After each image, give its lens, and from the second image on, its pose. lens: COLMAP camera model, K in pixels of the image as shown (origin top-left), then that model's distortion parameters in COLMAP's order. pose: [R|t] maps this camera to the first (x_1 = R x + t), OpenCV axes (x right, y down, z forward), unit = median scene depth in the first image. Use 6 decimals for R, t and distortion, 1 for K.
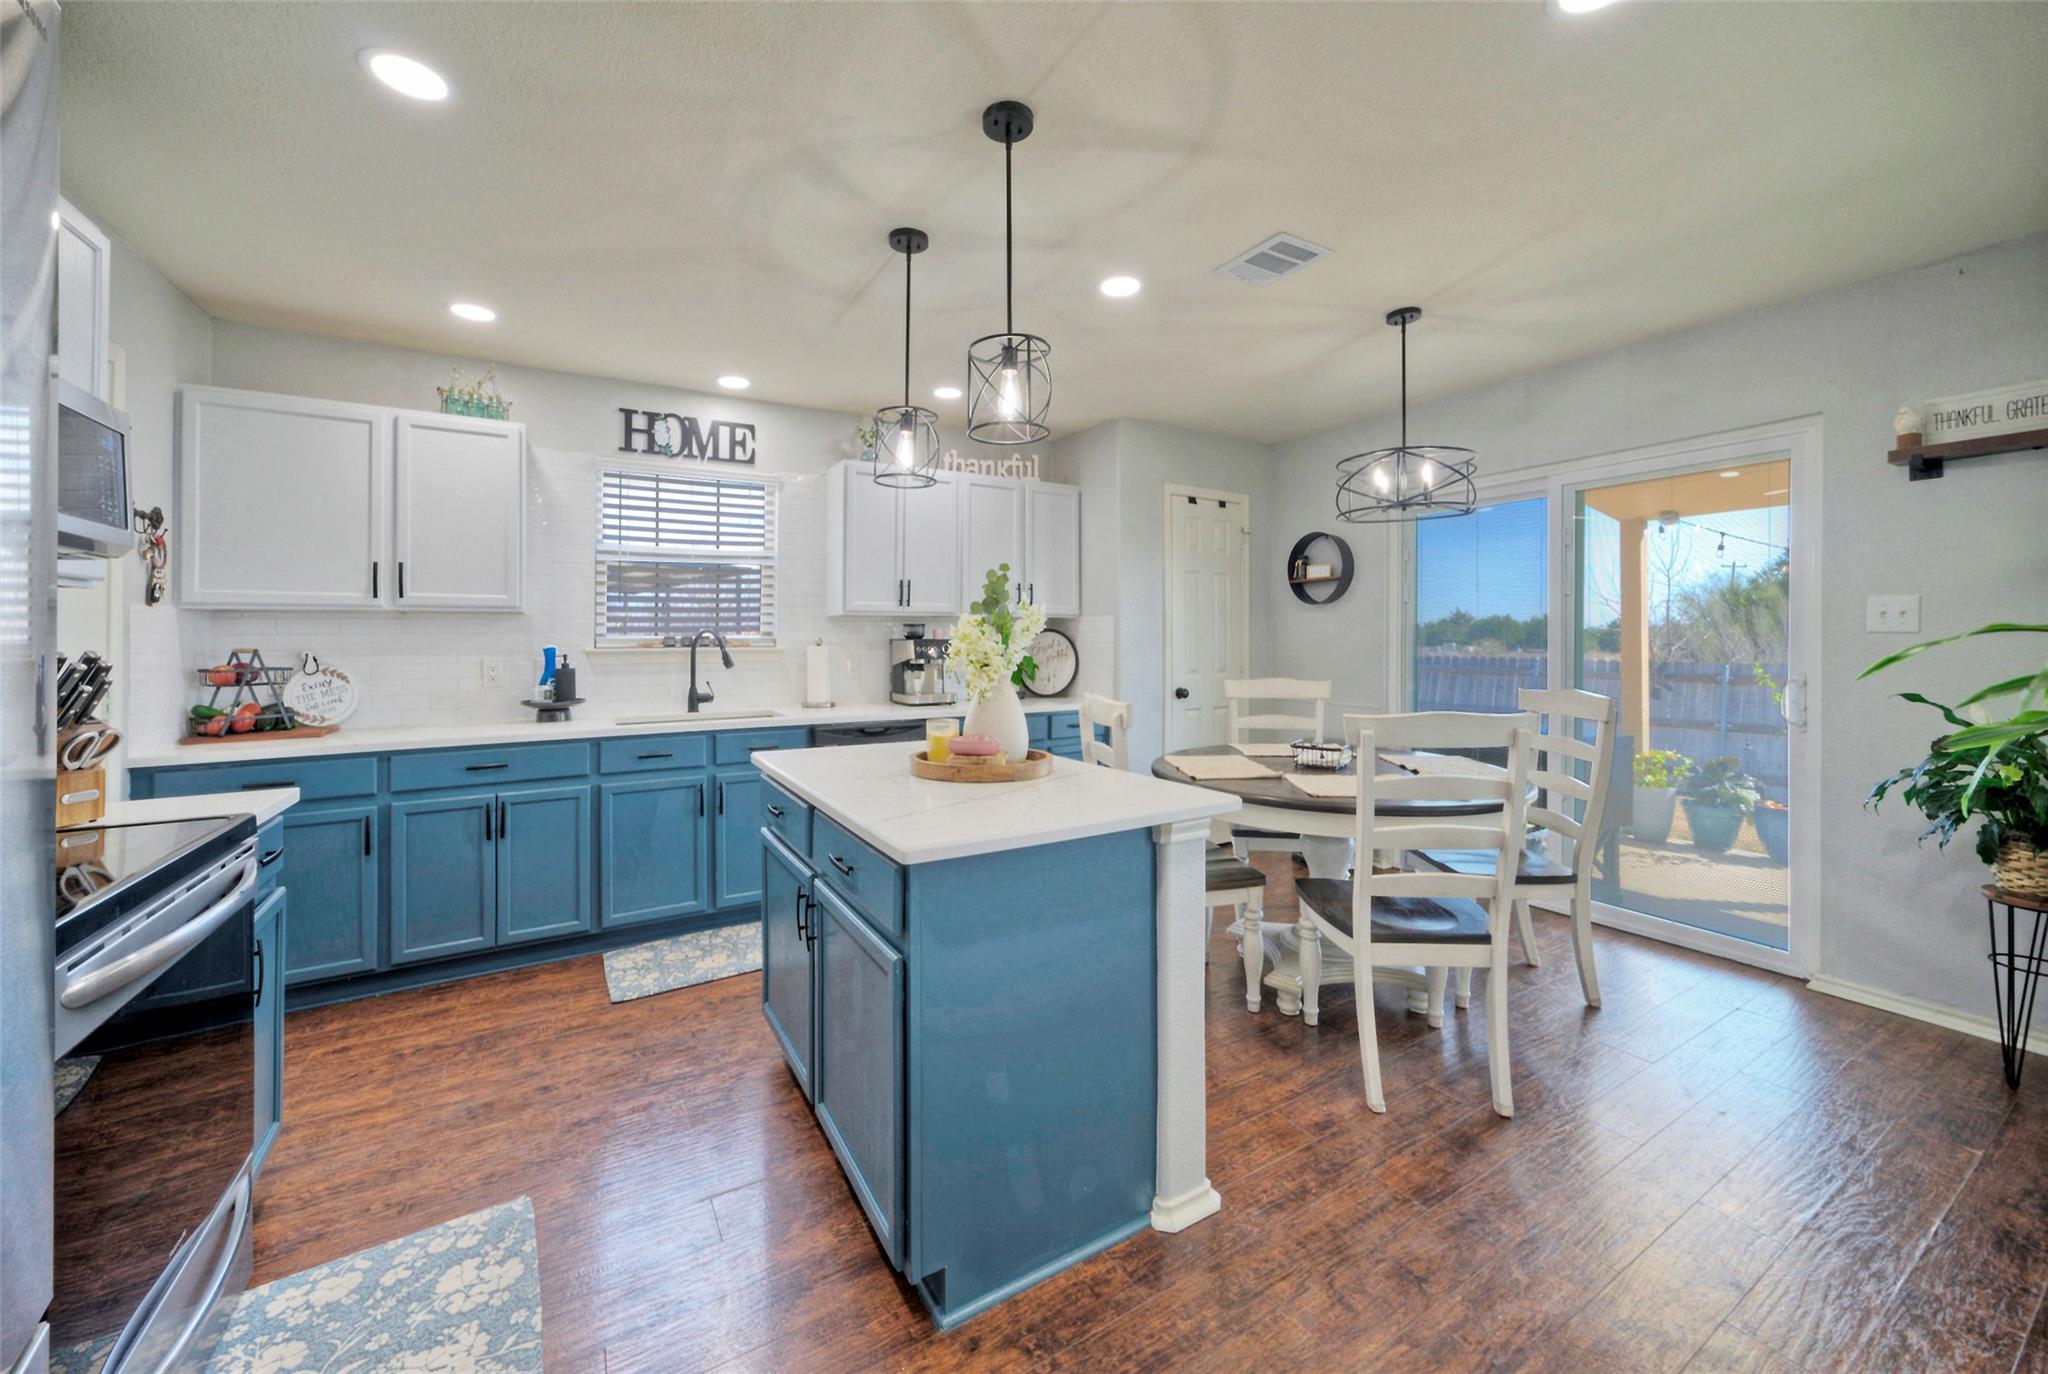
lens RADIAL K [[764.8, 0, 991.7], [0, 764.8, 643.2], [0, 0, 1]] dist [-0.000112, 0.000060]
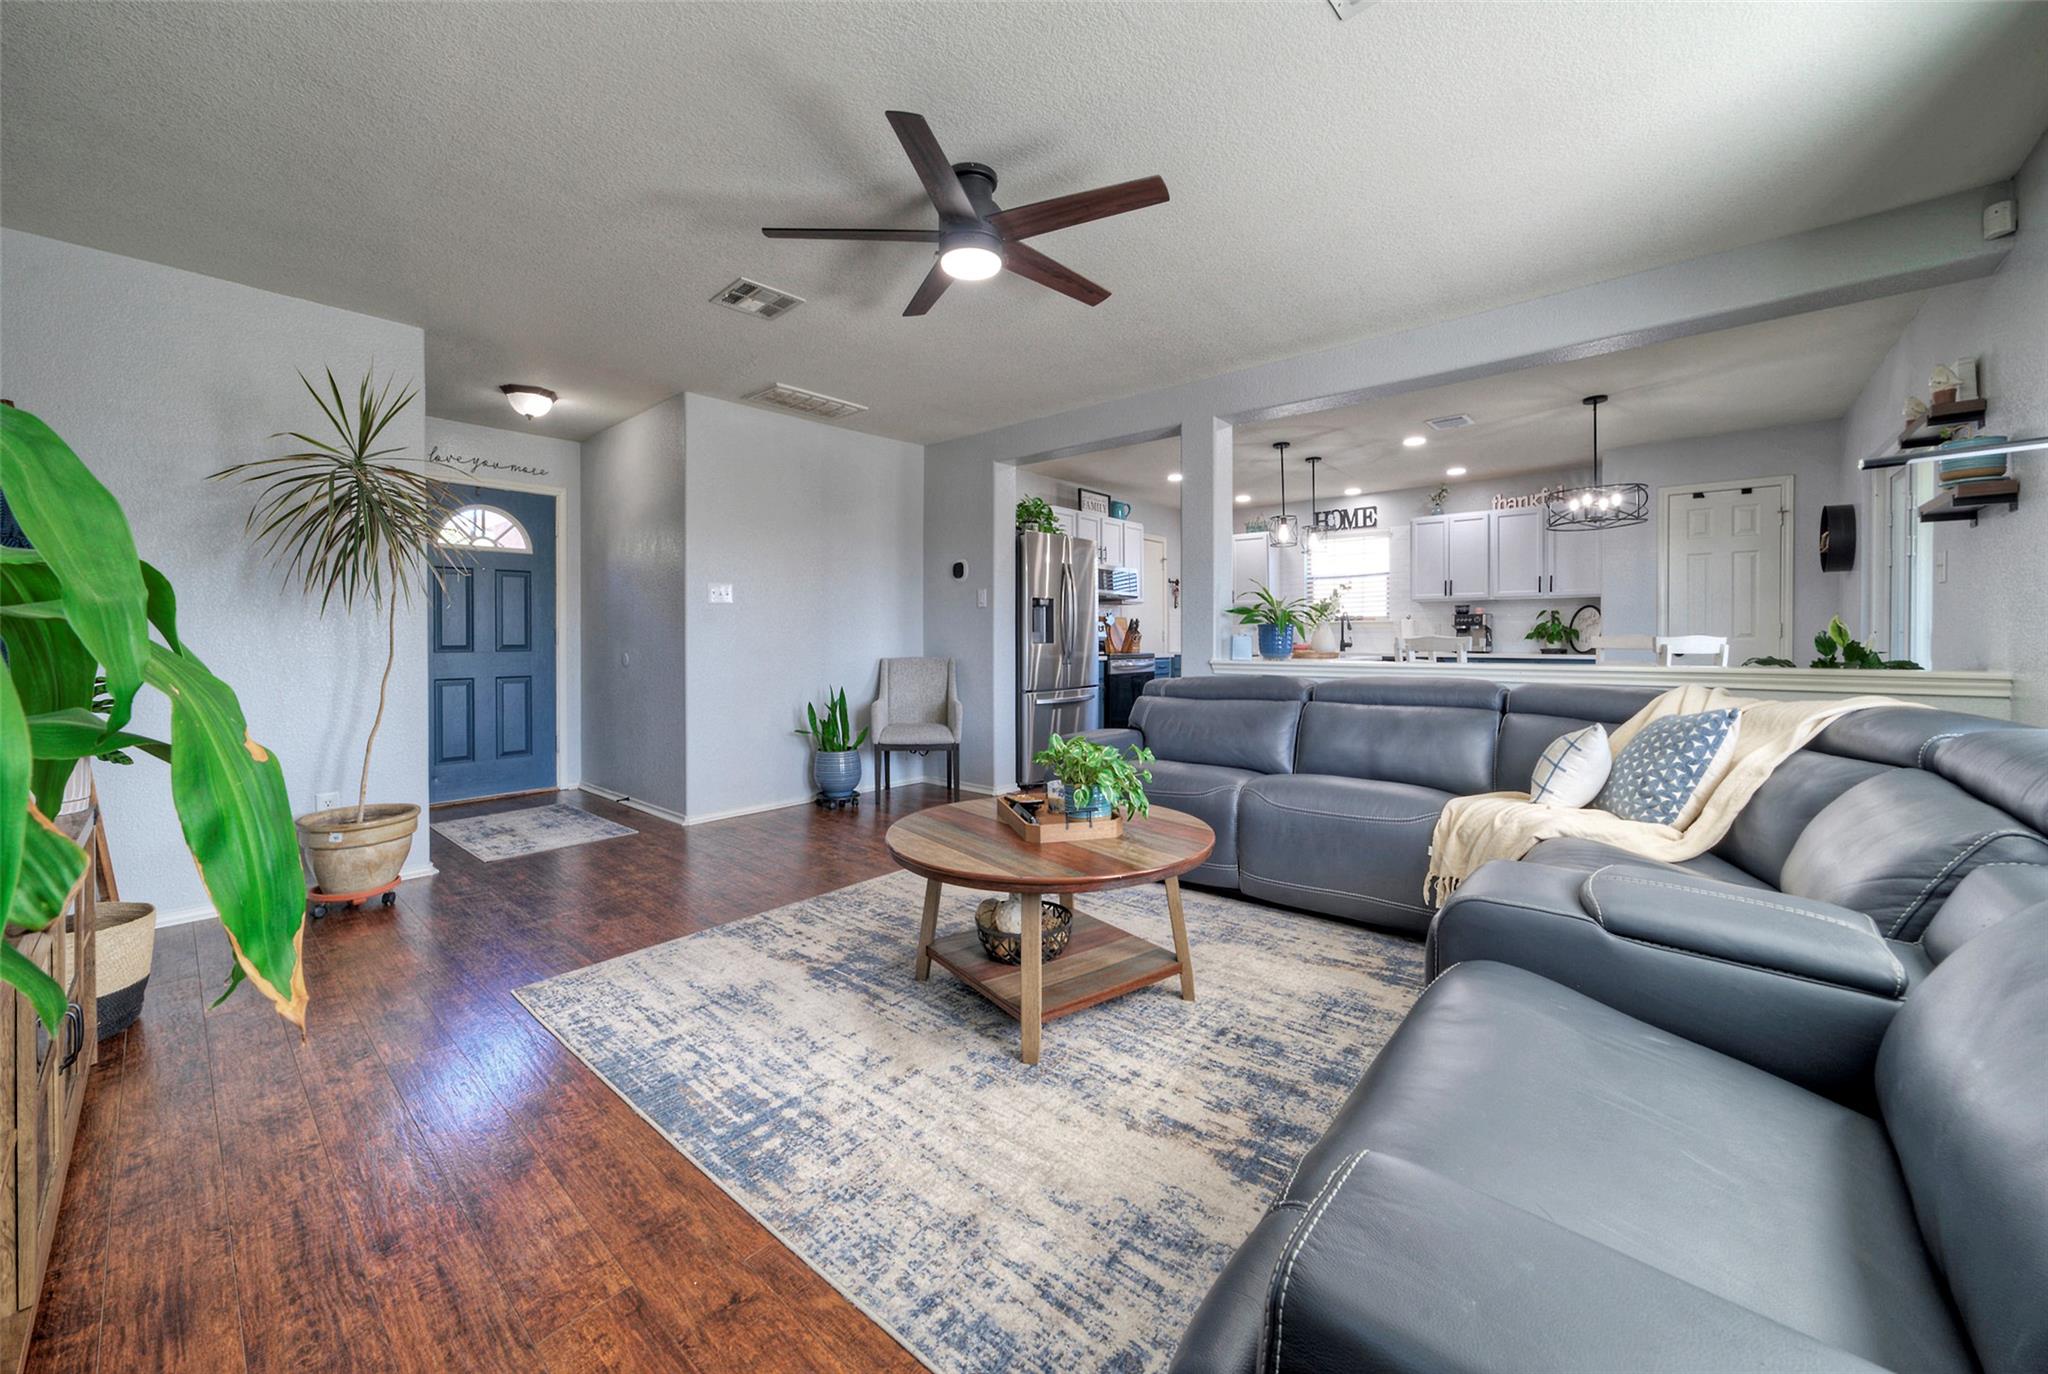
lens RADIAL K [[764.8, 0, 991.7], [0, 764.8, 643.2], [0, 0, 1]] dist [-0.000112, 0.000060]
pose [[0.291600, 0.009537, -0.956493, 1.382747], [-0.010269, 0.999924, 0.006839, 0.065268], [0.956485, 0.007828, 0.291676, -0.540131]]
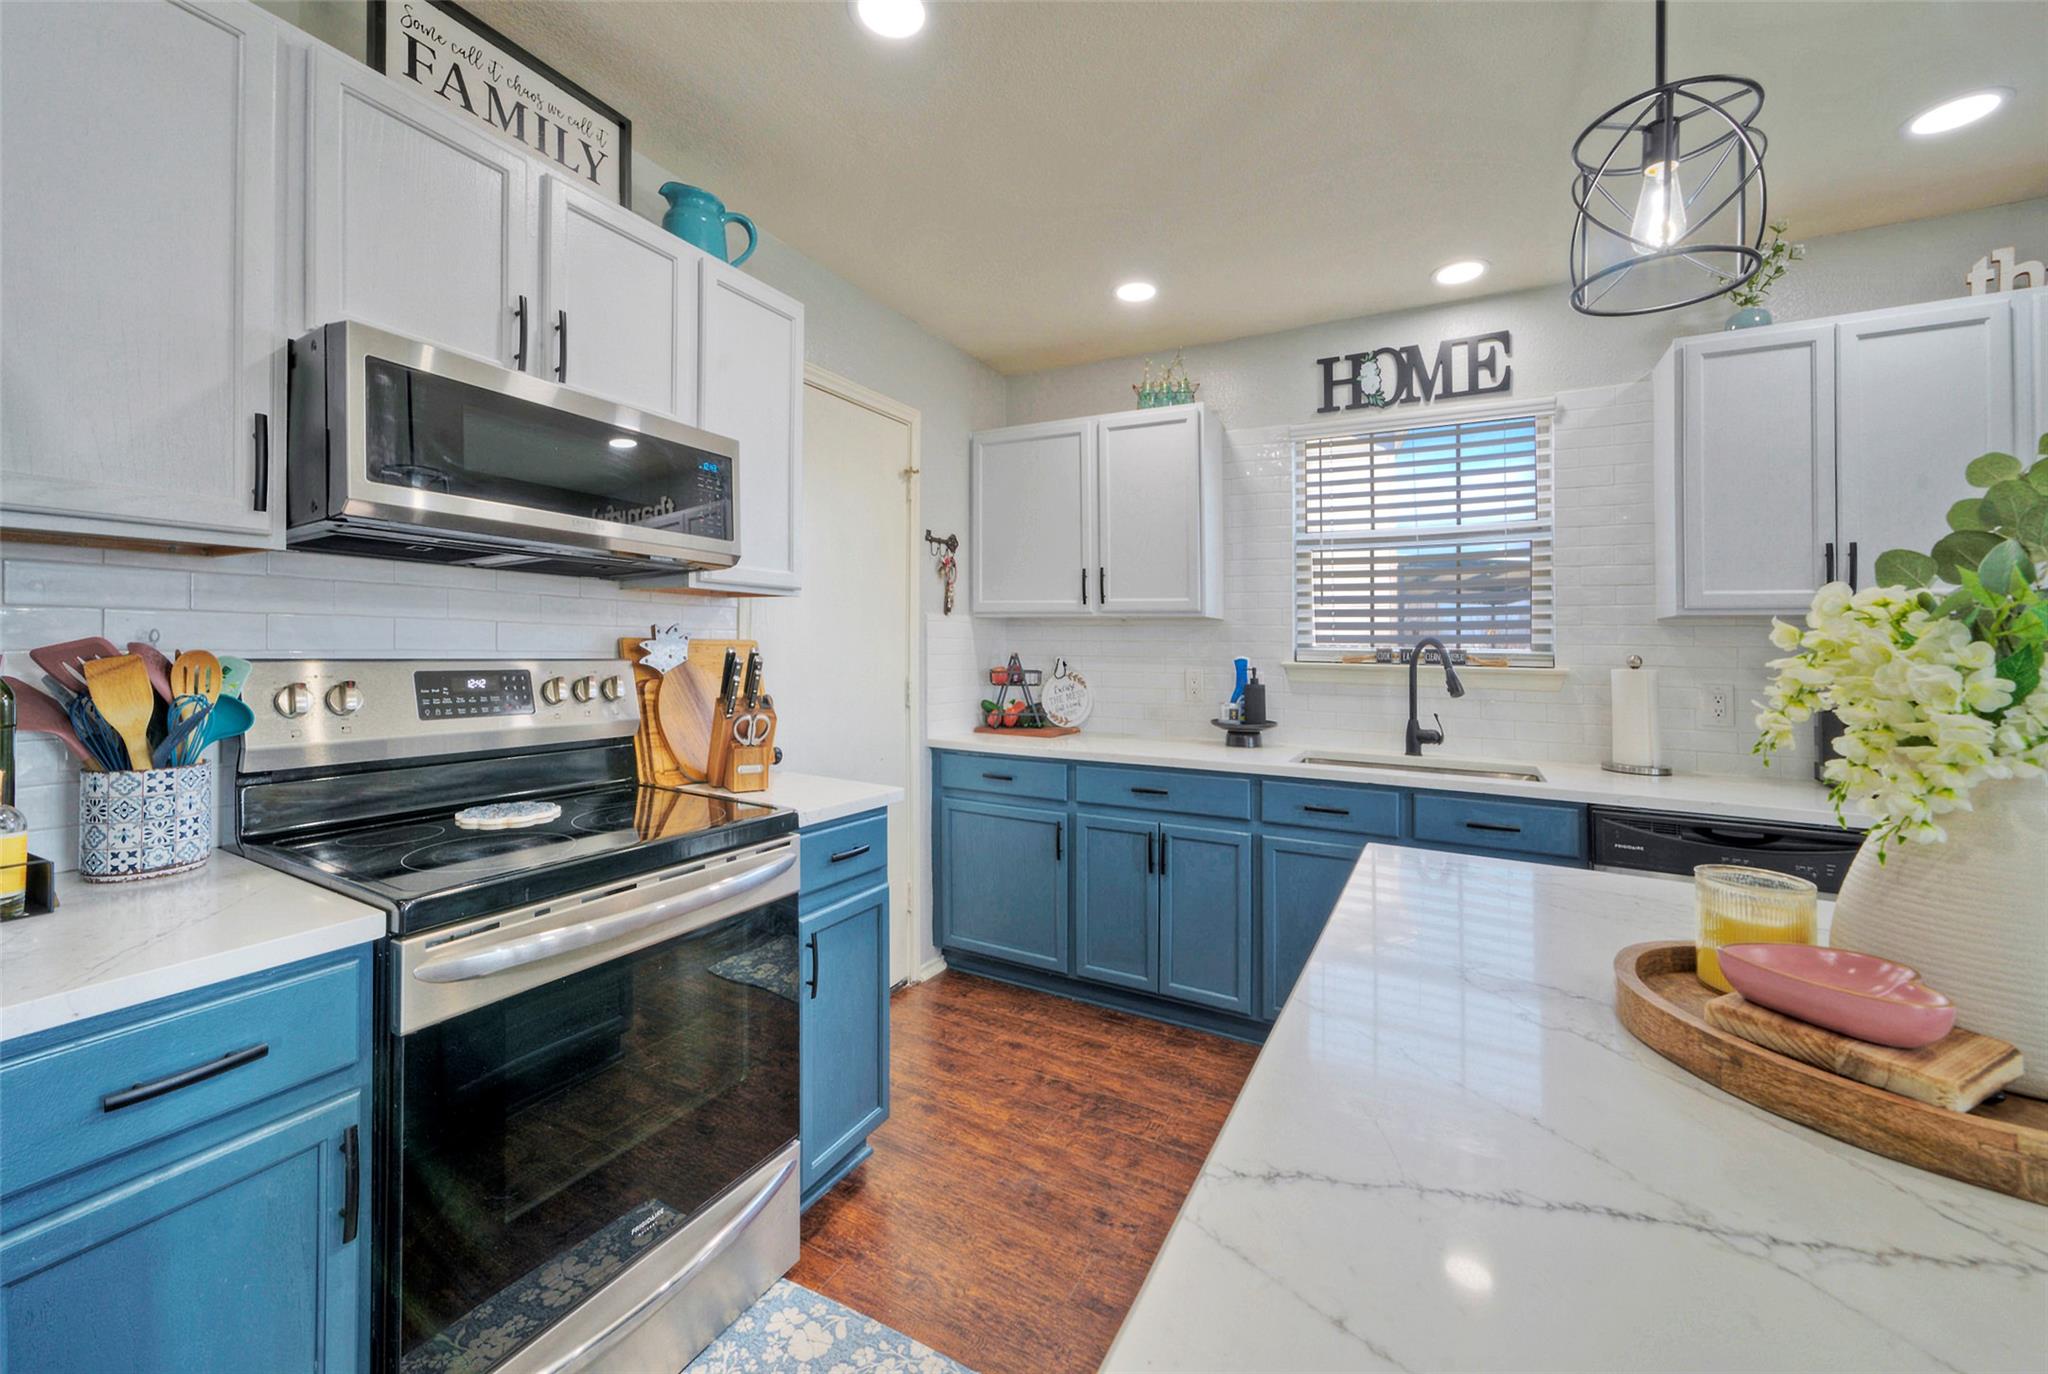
lens RADIAL K [[792.0, 0, 1026.4], [0, 792.0, 628.5], [0, 0, 1]] dist [-0.017101, 0.000430]
pose [[0.538864, -0.009679, -0.842337, 0.038079], [-0.028580, 0.999148, -0.029763, 0.004677], [0.841908, 0.040112, 0.538129, 0.320127]]
